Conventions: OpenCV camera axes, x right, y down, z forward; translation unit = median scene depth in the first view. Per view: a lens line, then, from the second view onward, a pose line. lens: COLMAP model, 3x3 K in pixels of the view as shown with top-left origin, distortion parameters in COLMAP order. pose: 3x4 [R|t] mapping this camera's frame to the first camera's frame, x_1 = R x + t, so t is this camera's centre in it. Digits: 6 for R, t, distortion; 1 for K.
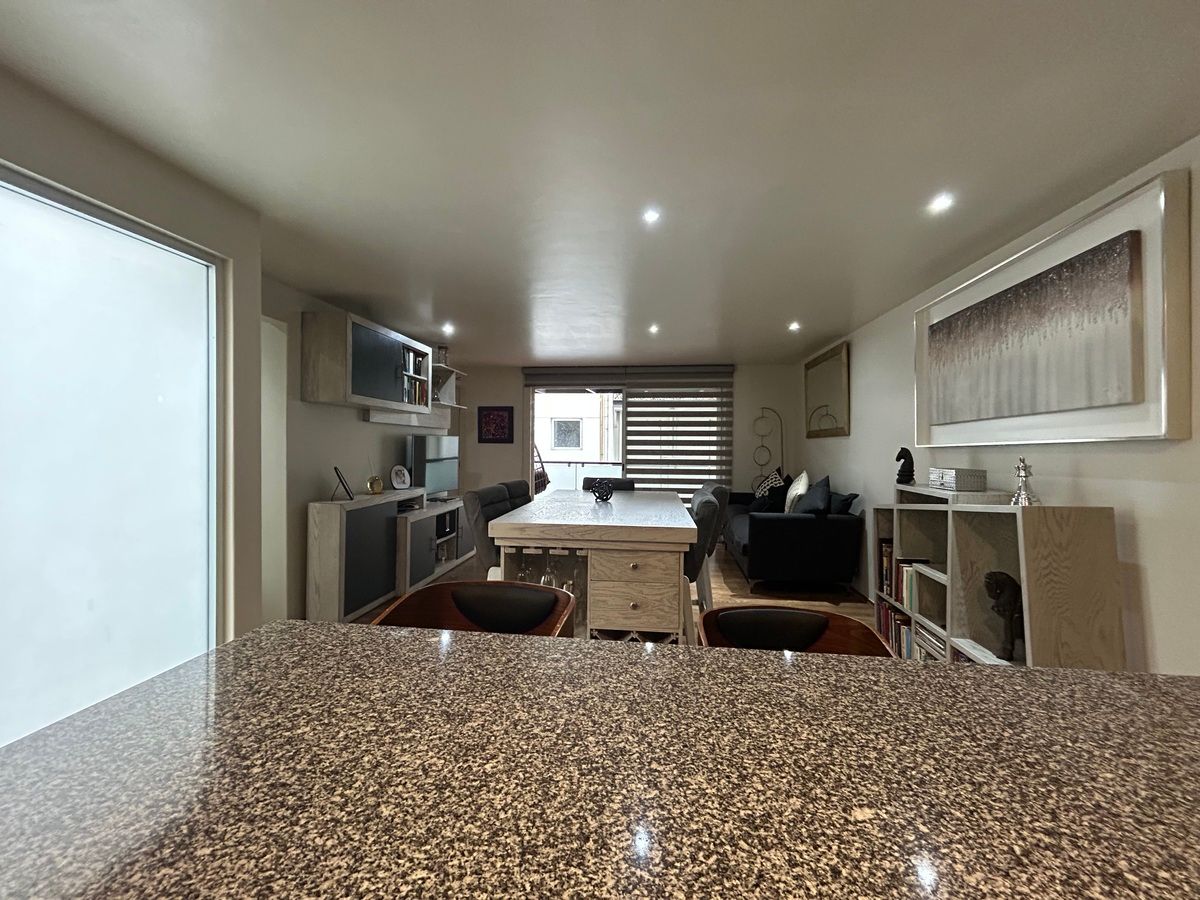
lens RADIAL K [[484.3, 0, 598.1], [0, 484.3, 443.2], [0, 0, 1]] dist [-0.001569, 0.000013]
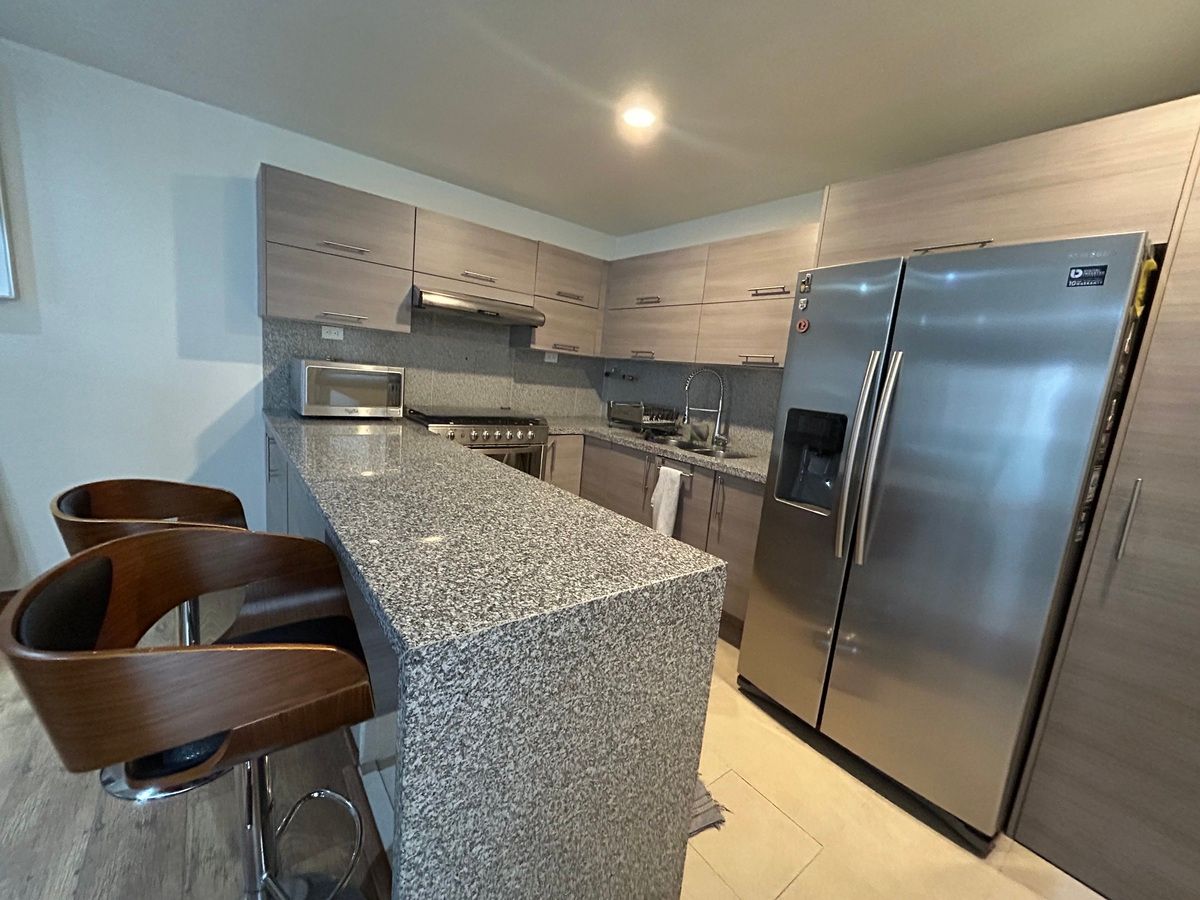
lens RADIAL K [[484.3, 0, 599.1], [0, 484.3, 452.8], [0, 0, 1]] dist [-0.001569, 0.000013]
pose [[-0.702026, -0.194260, 0.685144, -1.368411], [-0.105439, 0.979826, 0.169775, 0.021193], [-0.704302, 0.046946, -0.708346, 1.449512]]
